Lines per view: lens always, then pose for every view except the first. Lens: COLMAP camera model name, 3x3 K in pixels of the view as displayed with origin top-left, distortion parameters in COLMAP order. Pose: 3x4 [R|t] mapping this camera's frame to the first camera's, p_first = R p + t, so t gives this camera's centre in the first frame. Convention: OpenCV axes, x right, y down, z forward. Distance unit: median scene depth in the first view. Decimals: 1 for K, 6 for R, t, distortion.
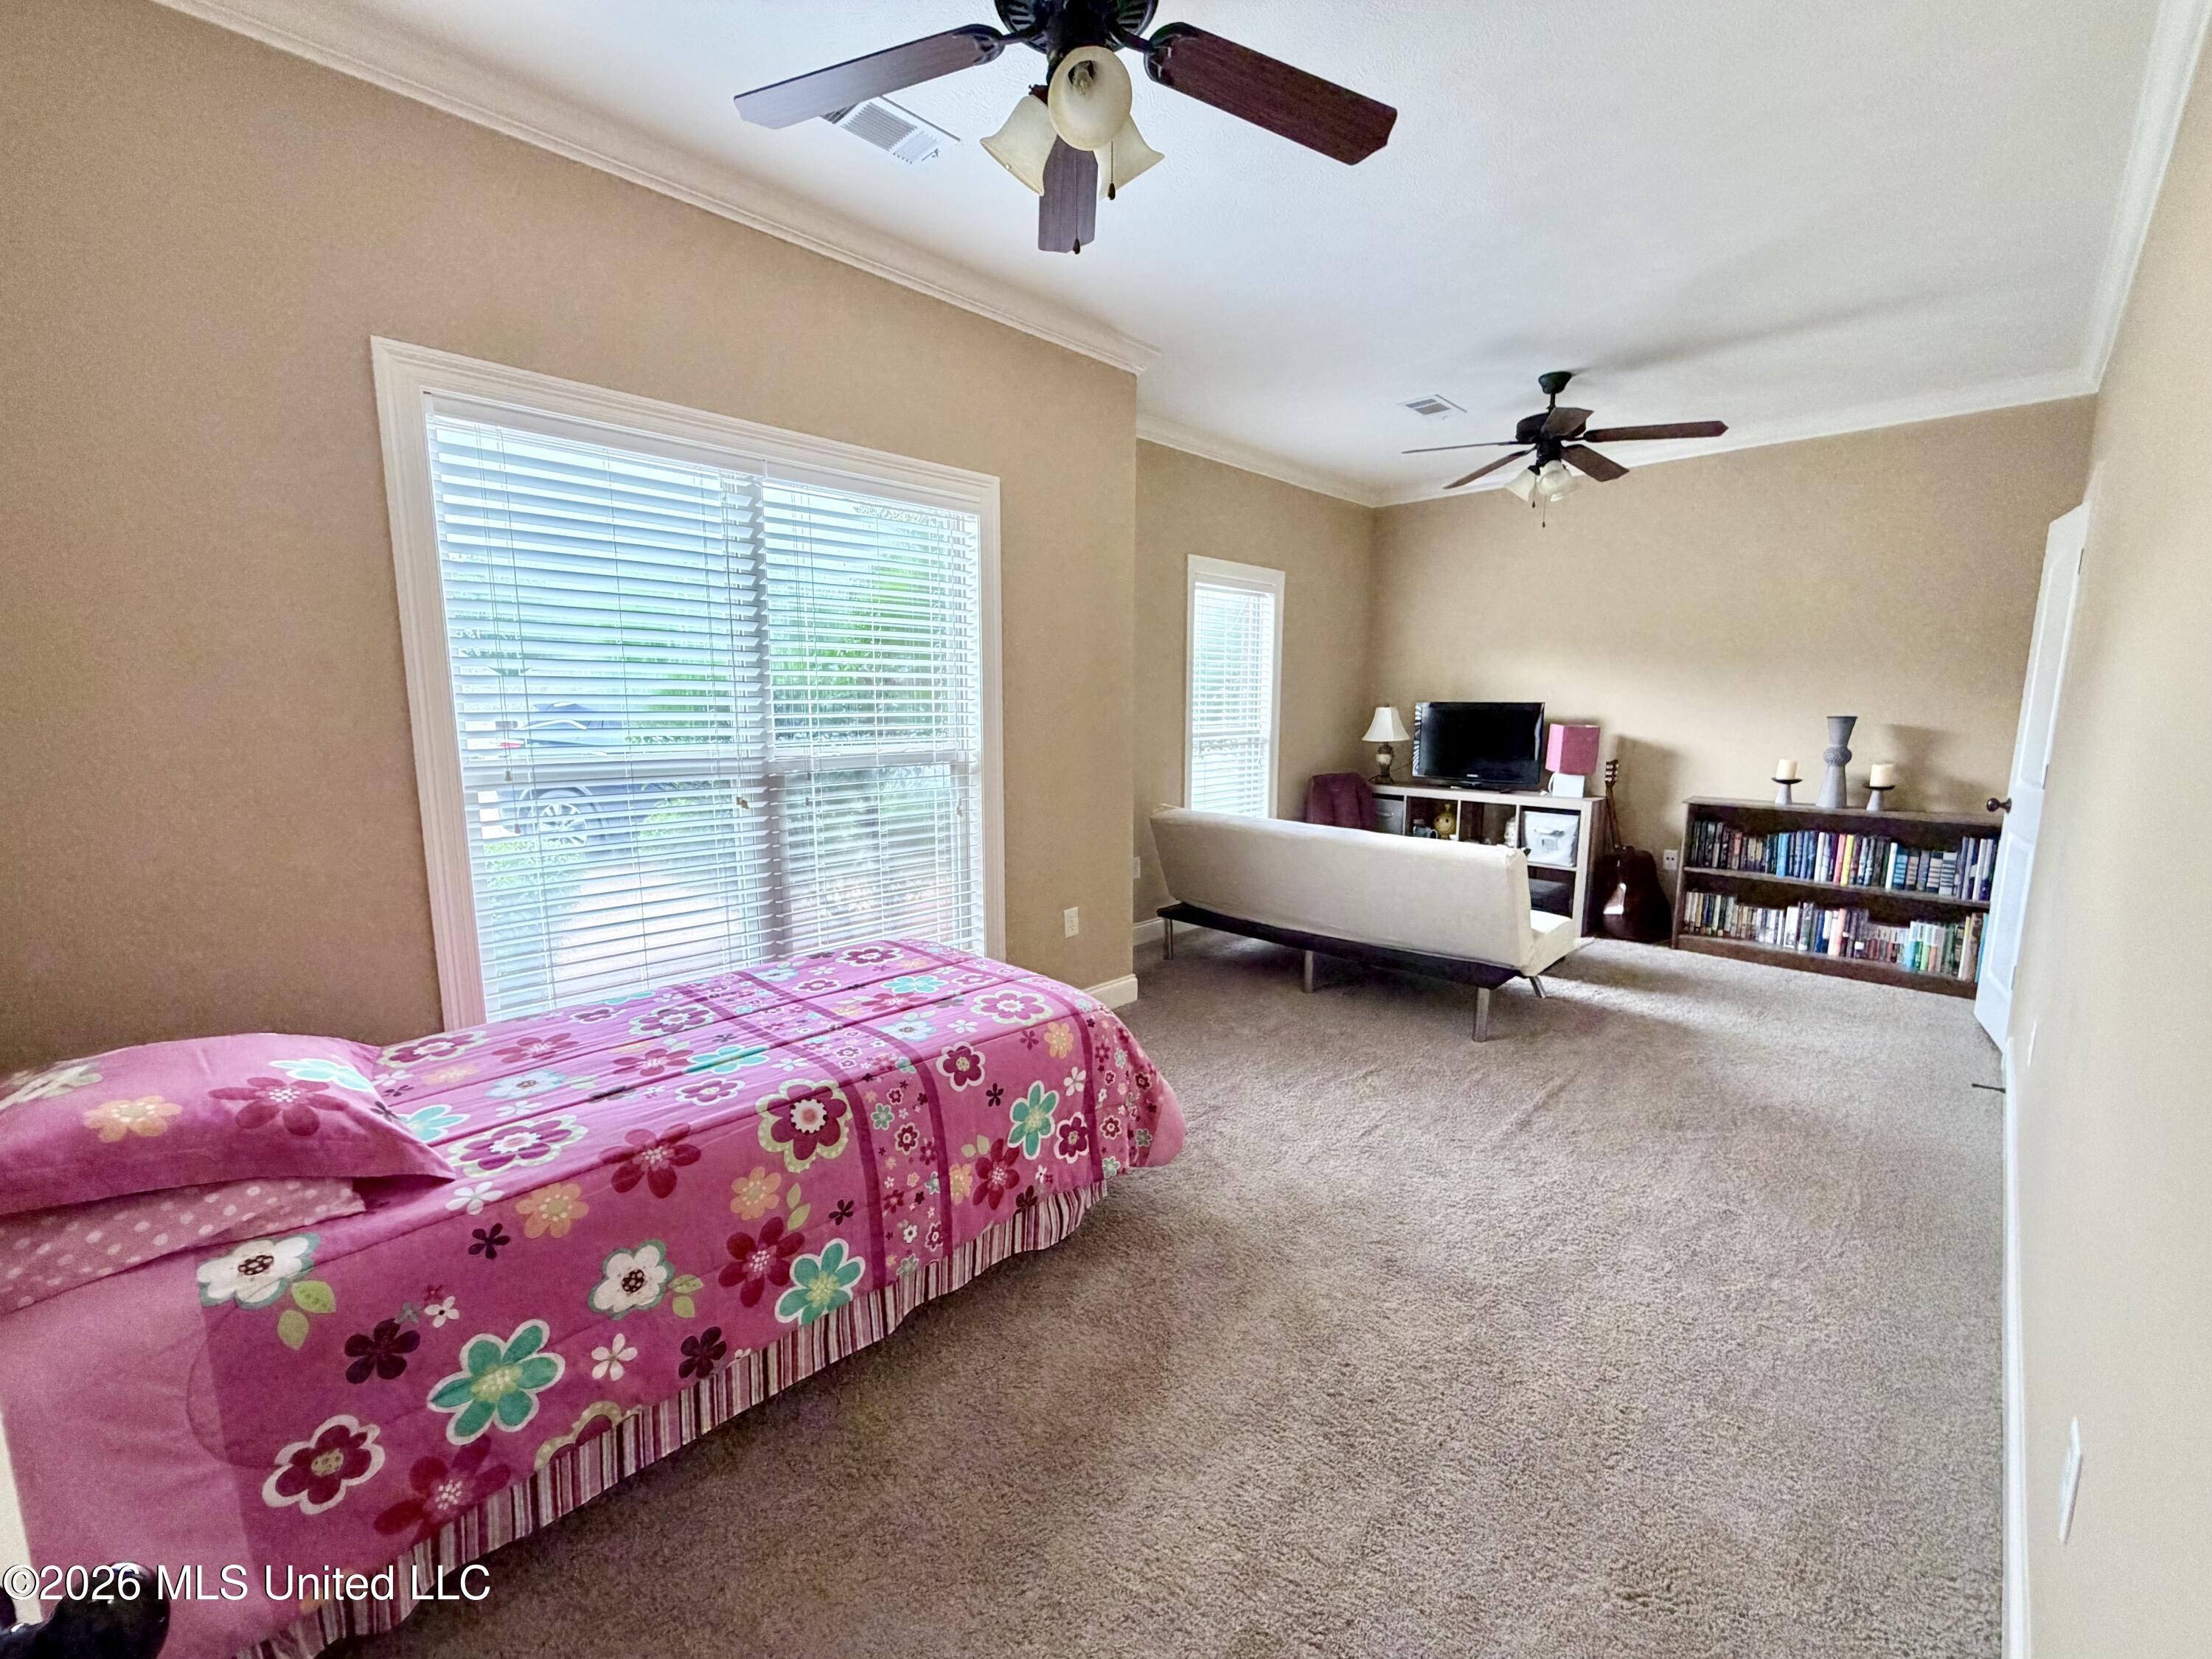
lens RADIAL K [[898.2, 0, 1099.2], [0, 898.2, 822.4], [0, 0, 1]] dist [0.008805, -0.000580]
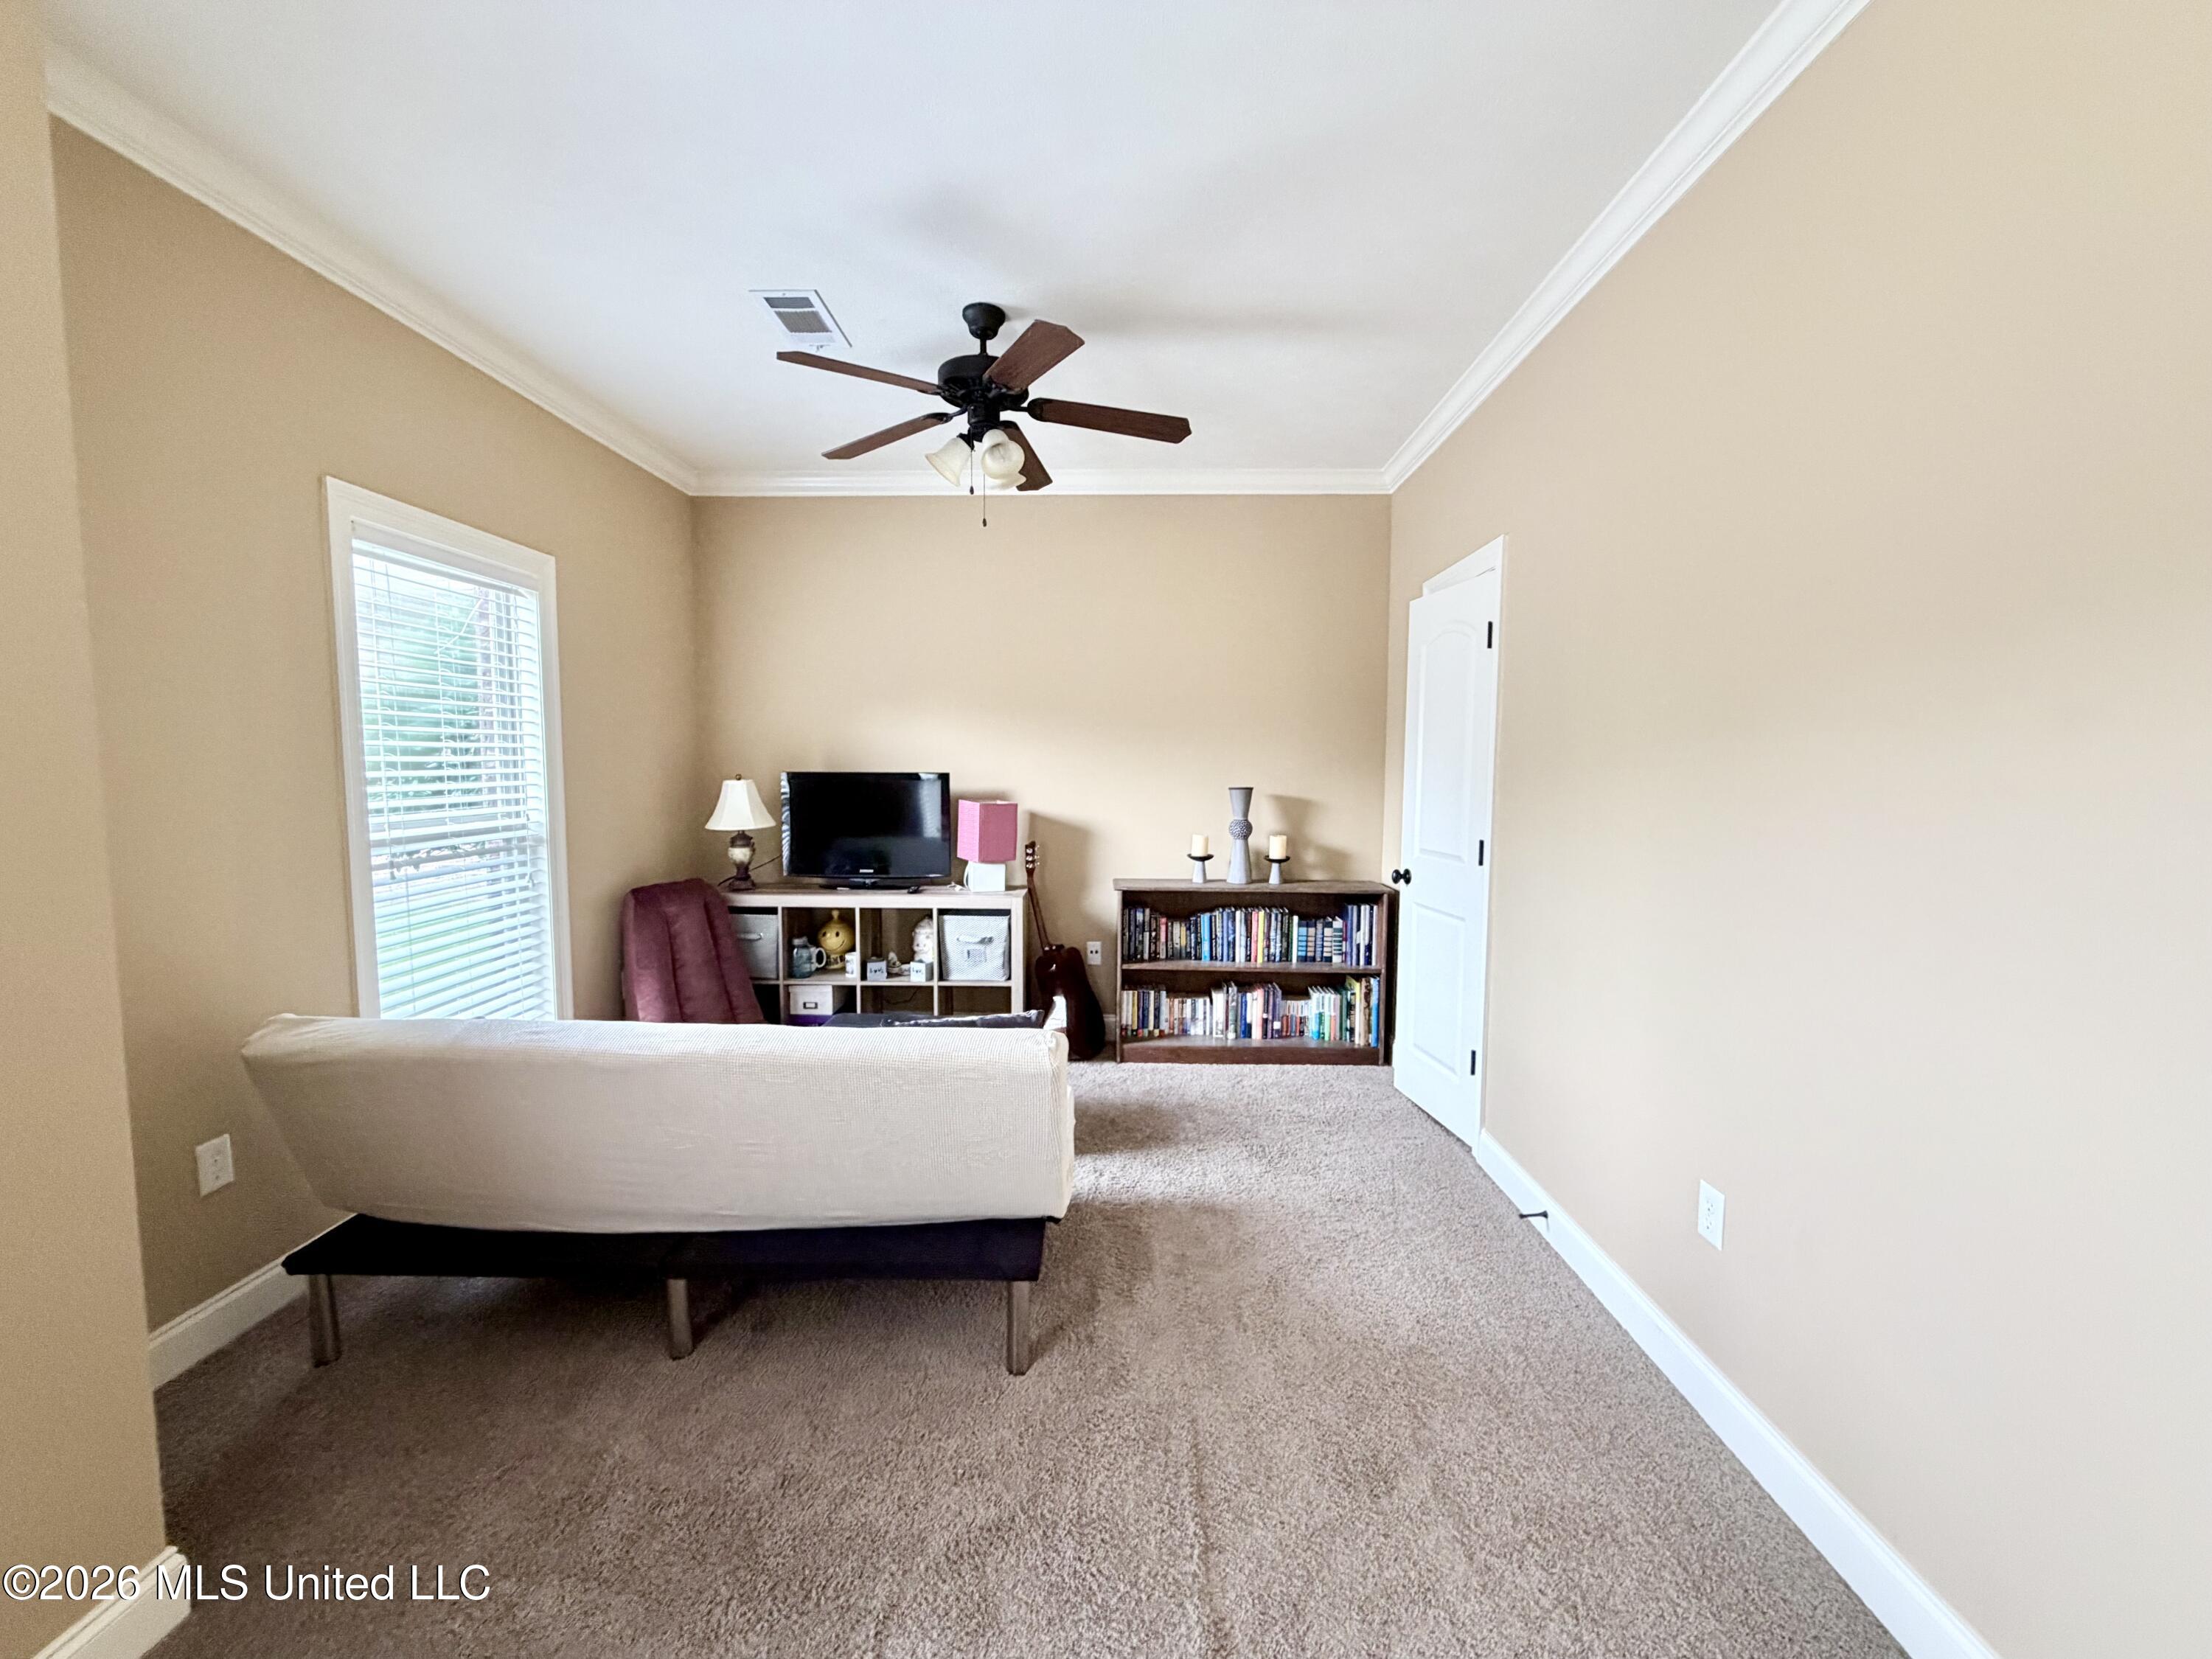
lens RADIAL K [[898.2, 0, 1100.2], [0, 898.2, 829.9], [0, 0, 1]] dist [0.008805, -0.000580]
pose [[0.733435, -0.052111, 0.677759, 0.067485], [0.092689, 0.995411, -0.023768, -0.061445], [-0.673410, 0.080253, 0.734900, 0.393580]]
